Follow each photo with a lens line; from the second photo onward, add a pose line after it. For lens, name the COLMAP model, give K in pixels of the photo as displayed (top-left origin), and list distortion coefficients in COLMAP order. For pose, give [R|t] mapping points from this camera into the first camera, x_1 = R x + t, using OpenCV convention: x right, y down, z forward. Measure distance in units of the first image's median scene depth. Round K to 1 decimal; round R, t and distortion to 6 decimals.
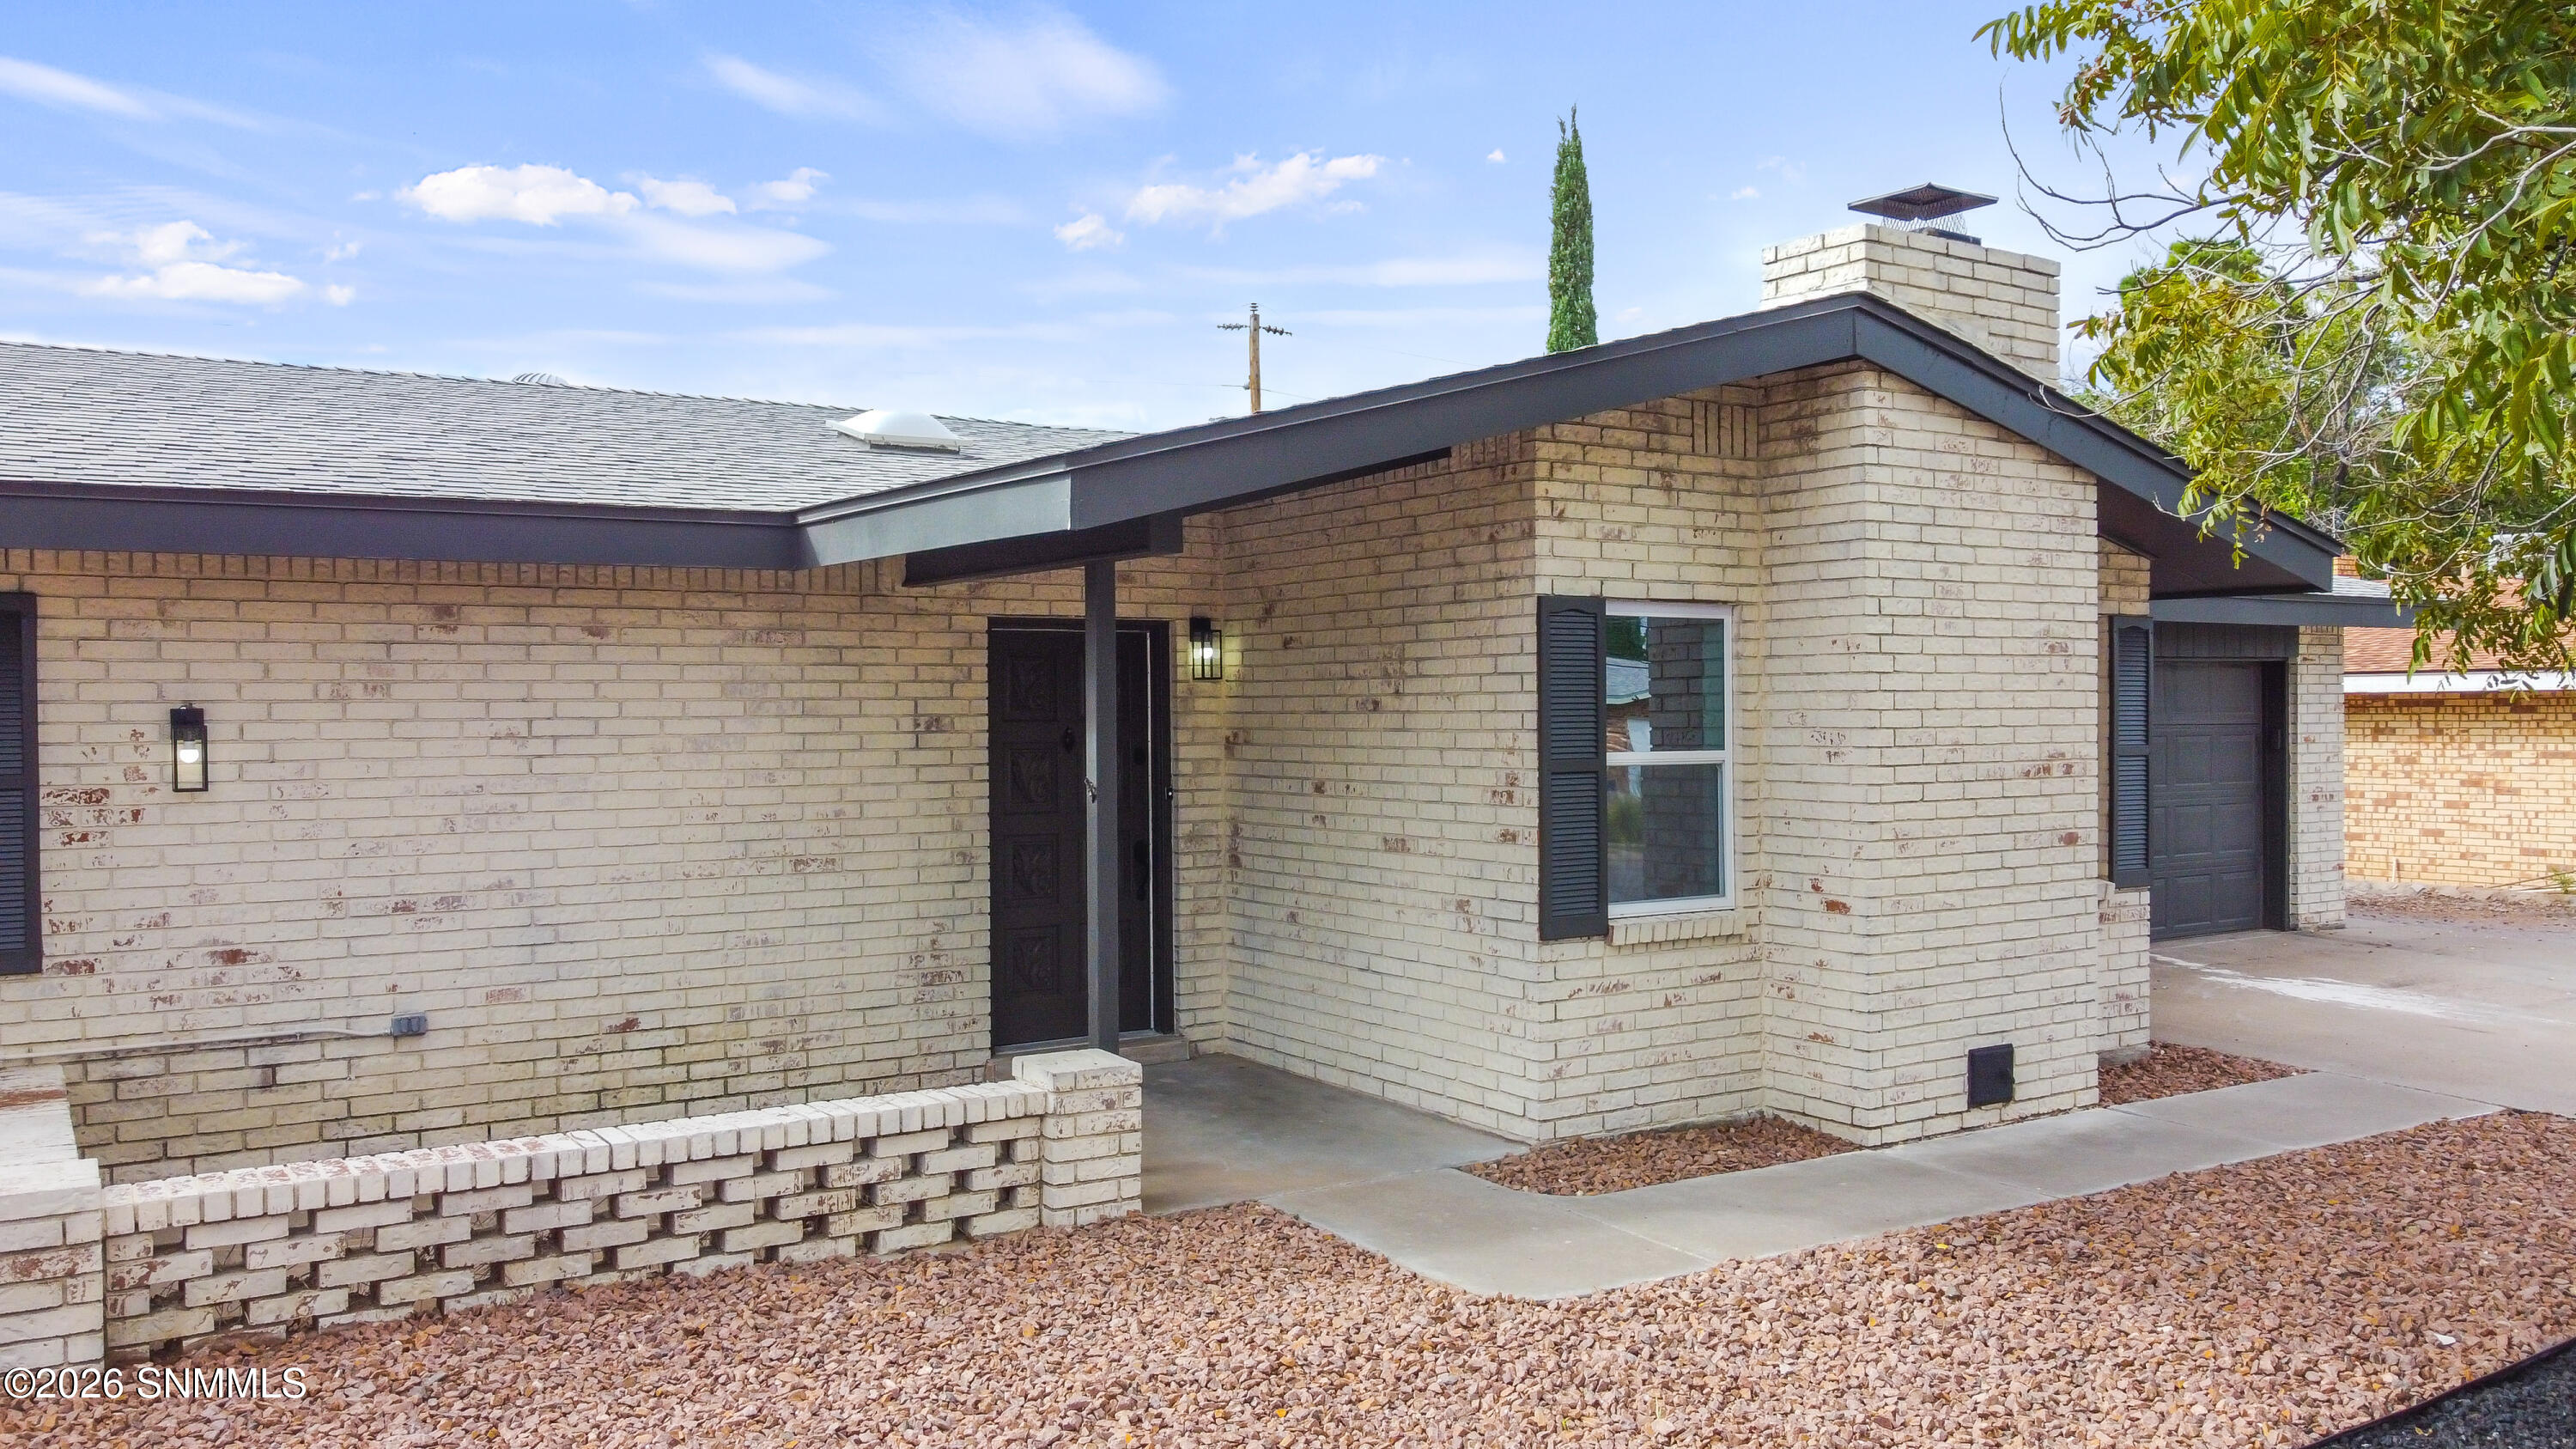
lens RADIAL K [[1970.4, 0, 1288.9], [0, 1970.4, 718.9], [0, 0, 1]] dist [-0.011597, 0.002289]
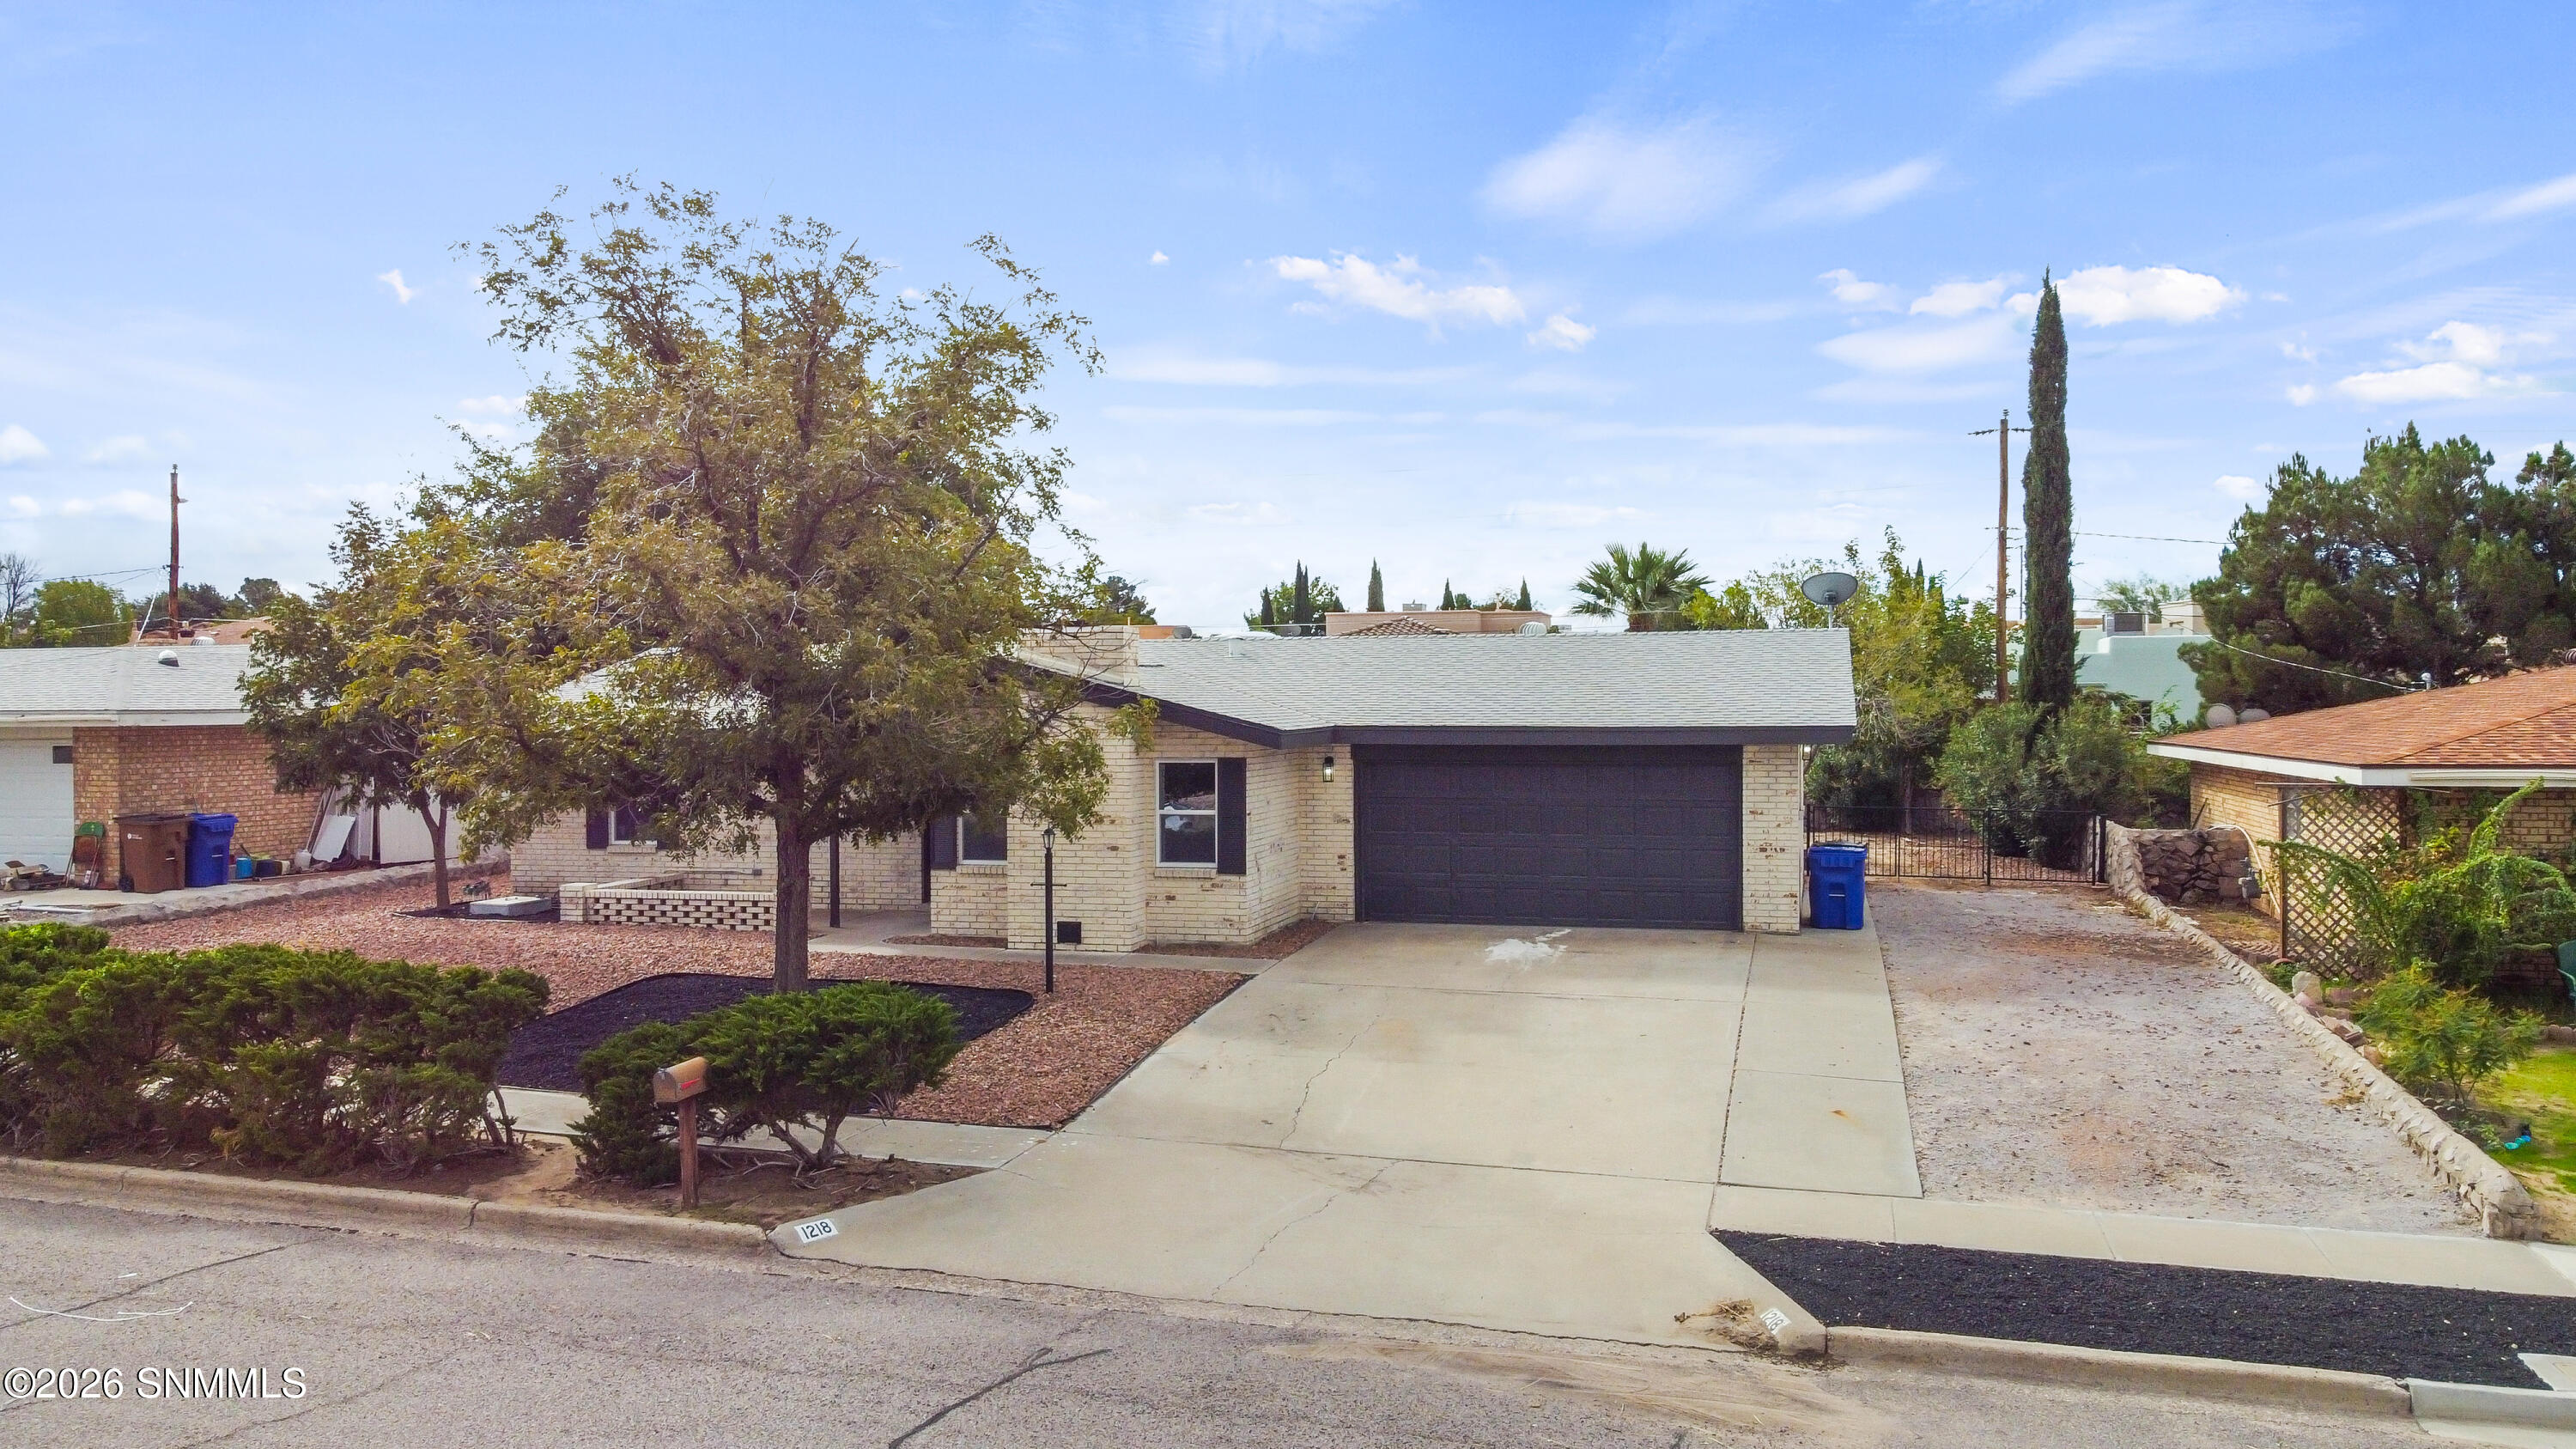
lens RADIAL K [[1970.4, 0, 1287.6], [0, 1970.4, 727.1], [0, 0, 1]] dist [-0.011597, 0.002289]
pose [[0.666291, 0.010570, -0.745617, 2.752584], [-0.000782, 0.999909, 0.013476, -0.149639], [0.745692, -0.008396, 0.666238, -0.630439]]
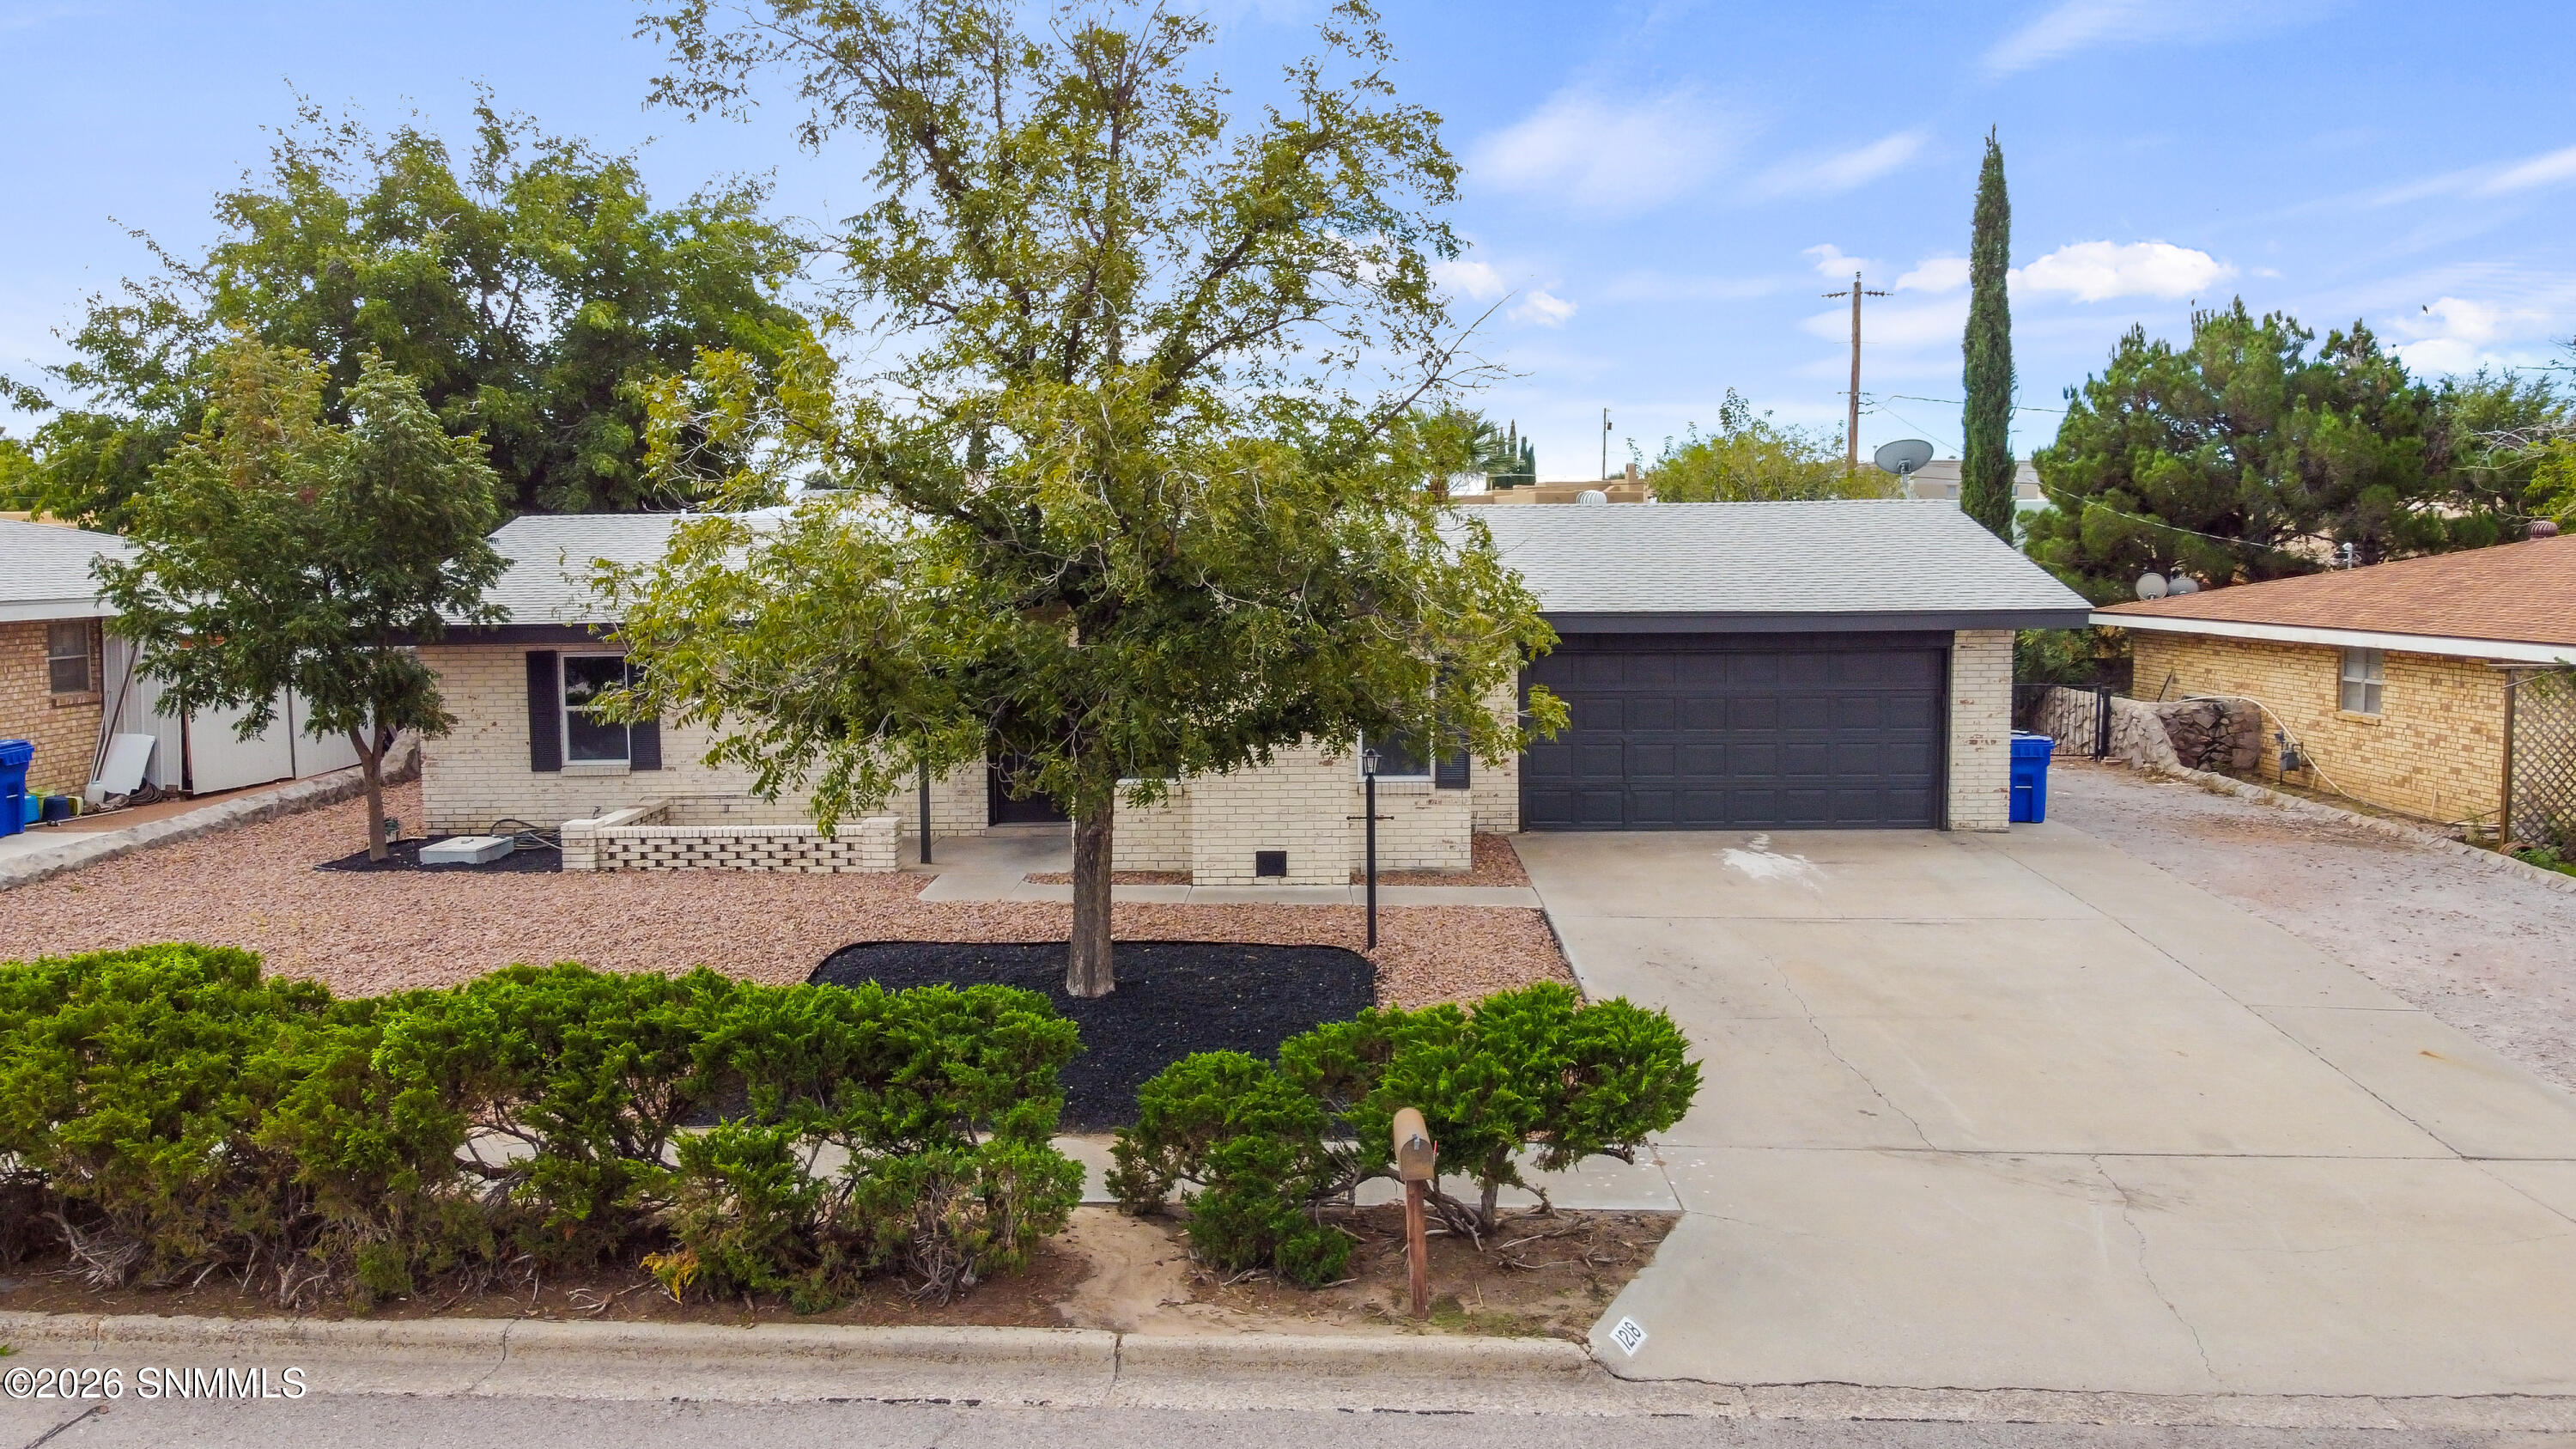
lens RADIAL K [[1970.4, 0, 1287.2], [0, 1970.4, 720.0], [0, 0, 1]] dist [-0.011597, 0.002289]
pose [[0.827347, 0.044152, -0.559953, 1.752908], [0.002917, 0.996555, 0.082888, -0.187305], [0.561683, -0.070211, 0.824368, -0.927420]]
